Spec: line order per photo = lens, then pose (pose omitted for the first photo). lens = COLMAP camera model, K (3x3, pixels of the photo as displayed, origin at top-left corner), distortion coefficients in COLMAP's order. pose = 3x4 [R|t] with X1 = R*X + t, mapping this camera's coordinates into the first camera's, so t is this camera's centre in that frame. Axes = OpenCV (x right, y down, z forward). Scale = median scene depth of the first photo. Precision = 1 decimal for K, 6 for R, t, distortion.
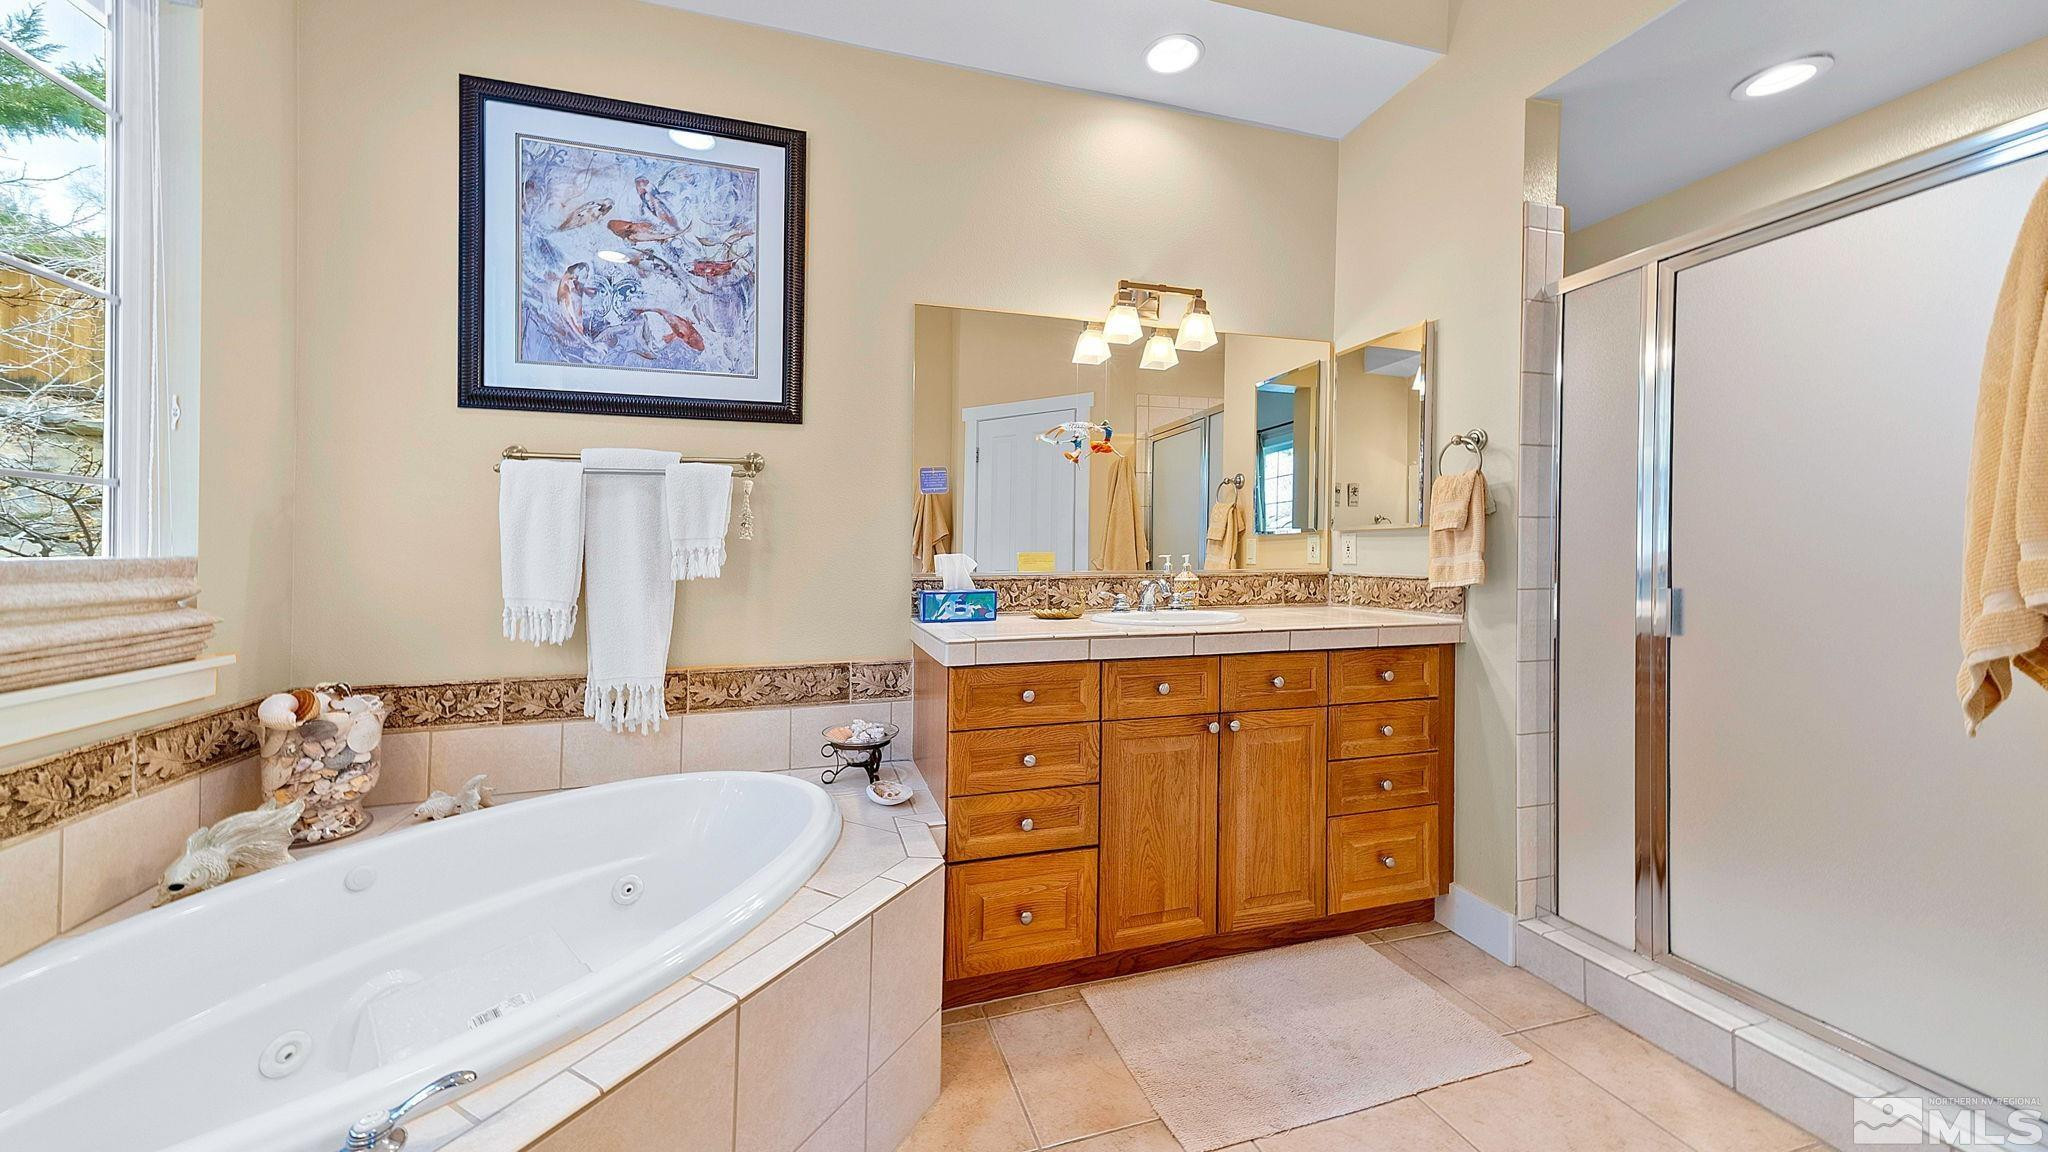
lens RADIAL K [[711.1, 0, 1021.3], [0, 711.1, 543.9], [0, 0, 1]] dist [0.017261, -0.001192]
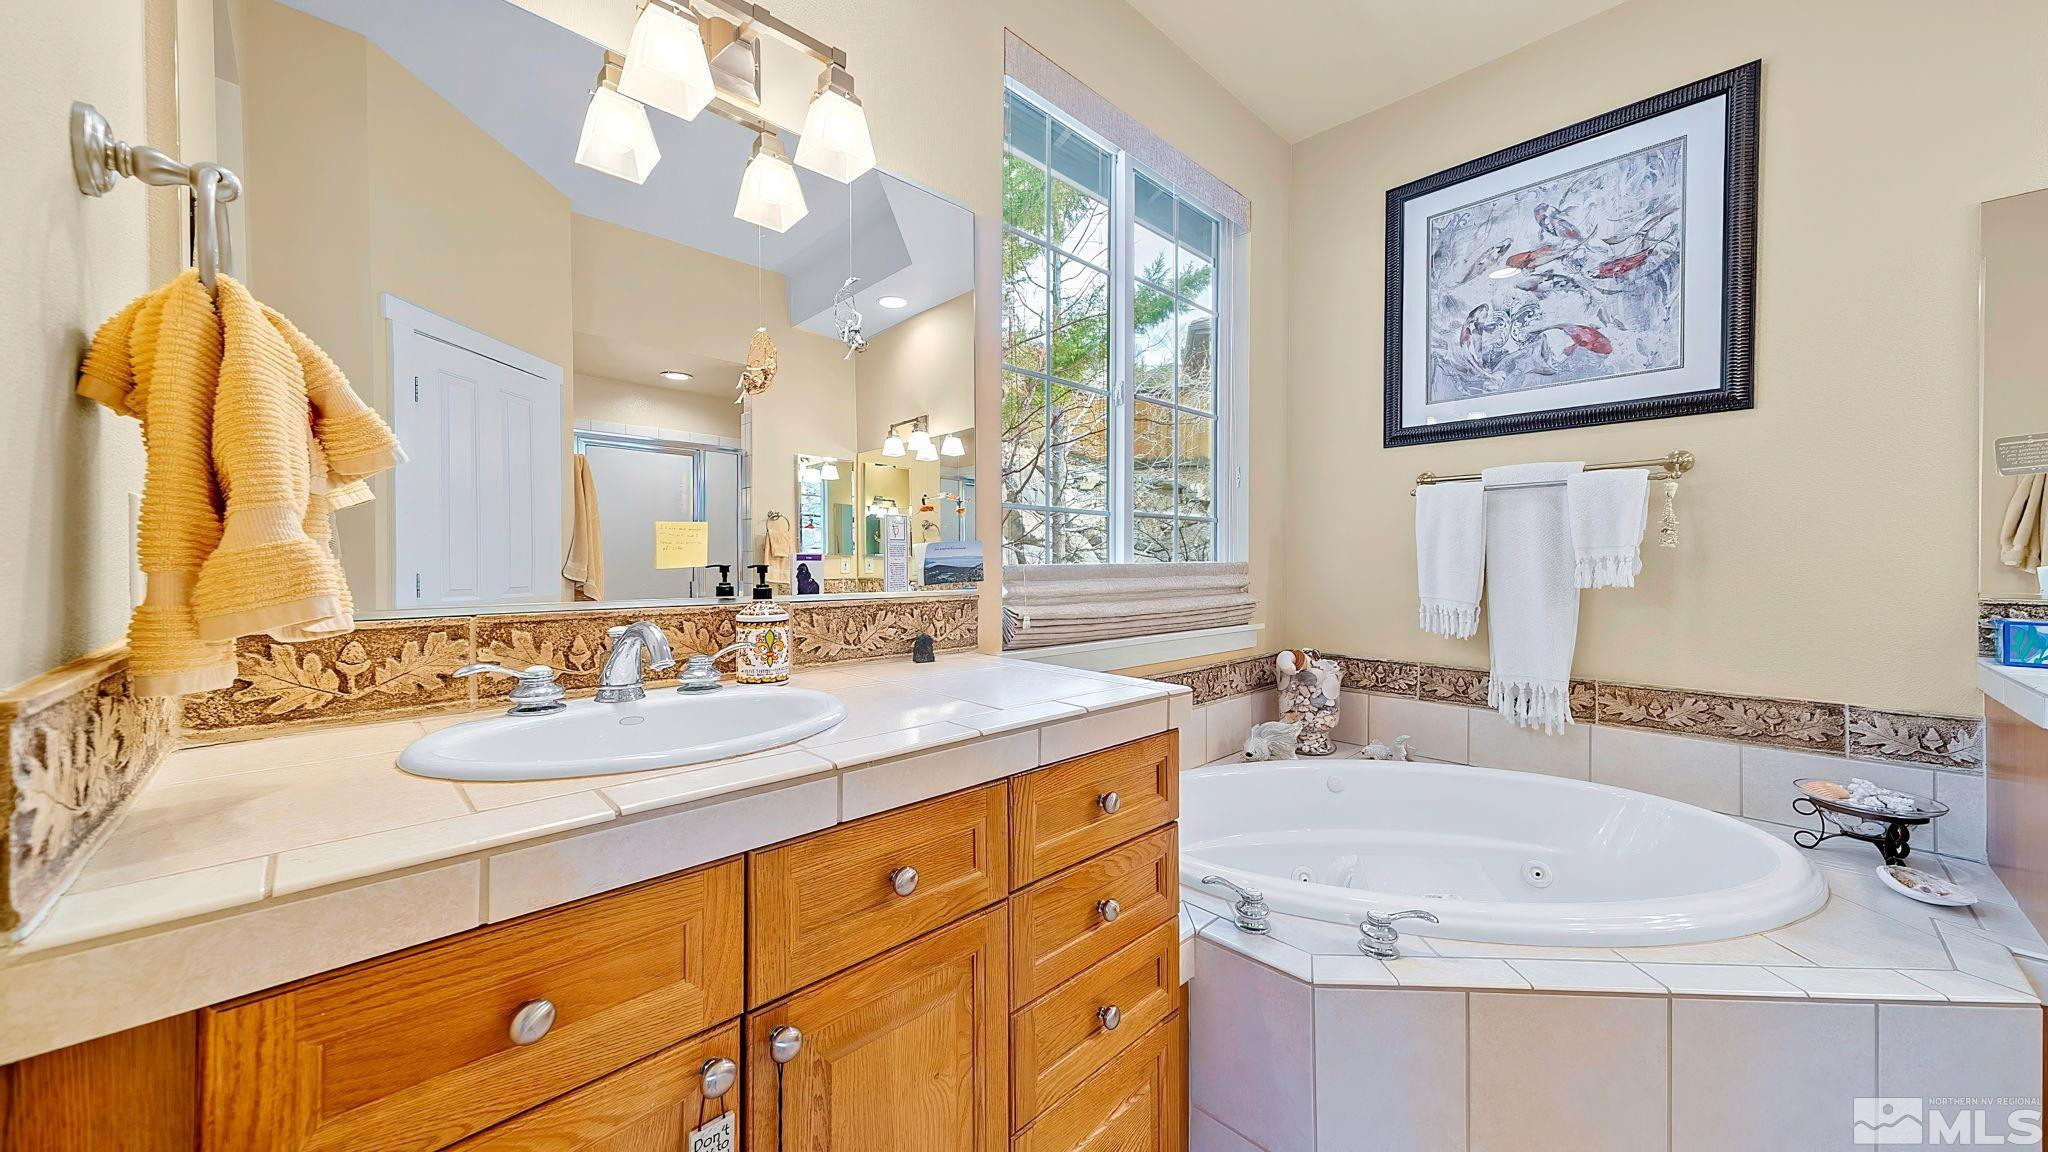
lens RADIAL K [[711.1, 0, 1013.0], [0, 711.1, 548.6], [0, 0, 1]] dist [0.017261, -0.001192]
pose [[0.445299, -0.010865, -0.895316, 0.068833], [0.005854, 0.999940, -0.009224, -0.000867], [0.895363, -0.001133, 0.445336, -0.169820]]
